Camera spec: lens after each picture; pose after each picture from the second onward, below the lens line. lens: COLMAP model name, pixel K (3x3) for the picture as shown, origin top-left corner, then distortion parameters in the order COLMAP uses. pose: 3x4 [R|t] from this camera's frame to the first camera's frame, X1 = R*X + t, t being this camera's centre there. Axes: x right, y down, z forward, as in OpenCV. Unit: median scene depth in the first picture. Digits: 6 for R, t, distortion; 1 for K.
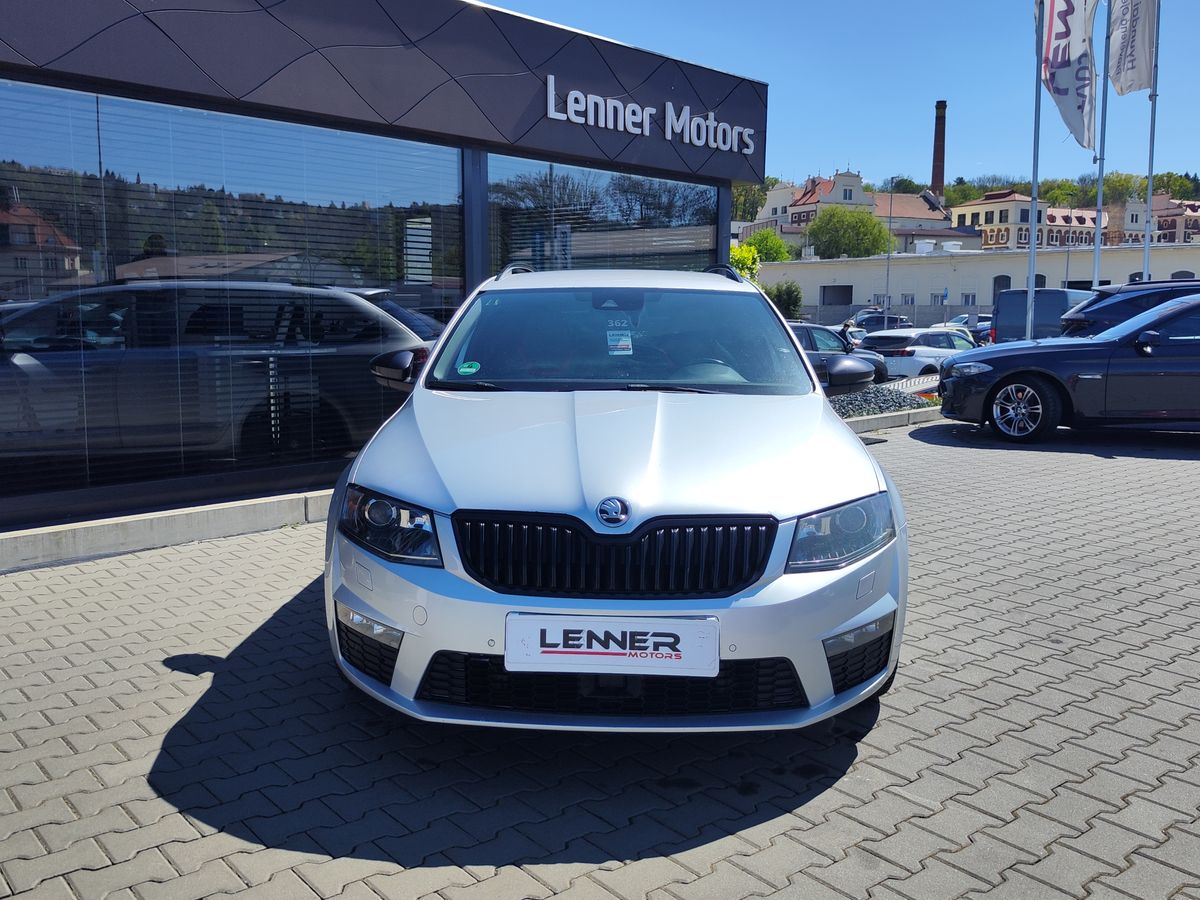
lens RADIAL K [[1077.9, 0, 569.7], [0, 1077.9, 433.9], [0, 0, 1]] dist [-0.000742, 0.010077]
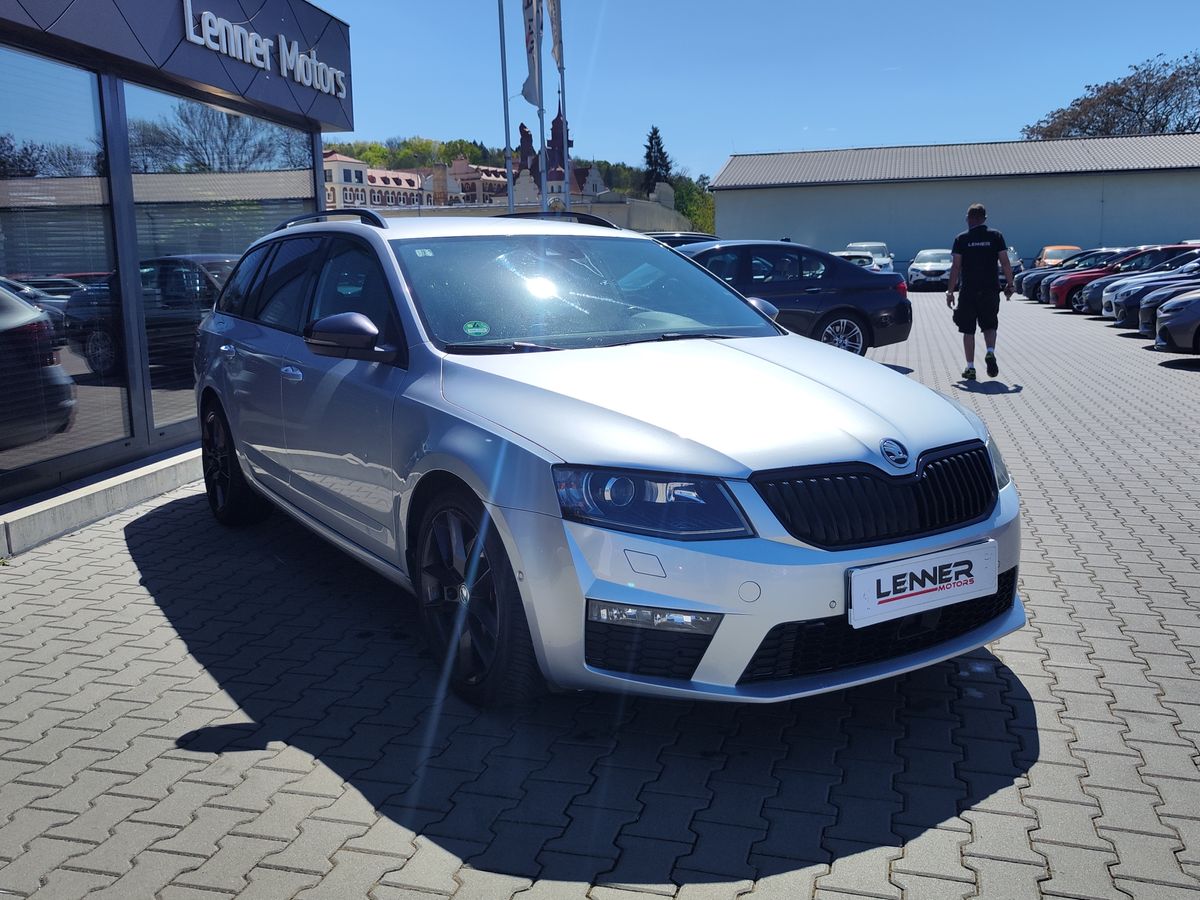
lens RADIAL K [[1077.9, 0, 599.9], [0, 1077.9, 449.8], [0, 0, 1]] dist [-0.000742, 0.010077]
pose [[0.825420, -0.118184, 0.552010, -0.711816], [0.089432, 0.992867, 0.078844, -0.033360], [-0.557391, -0.015712, 0.830102, 0.309452]]
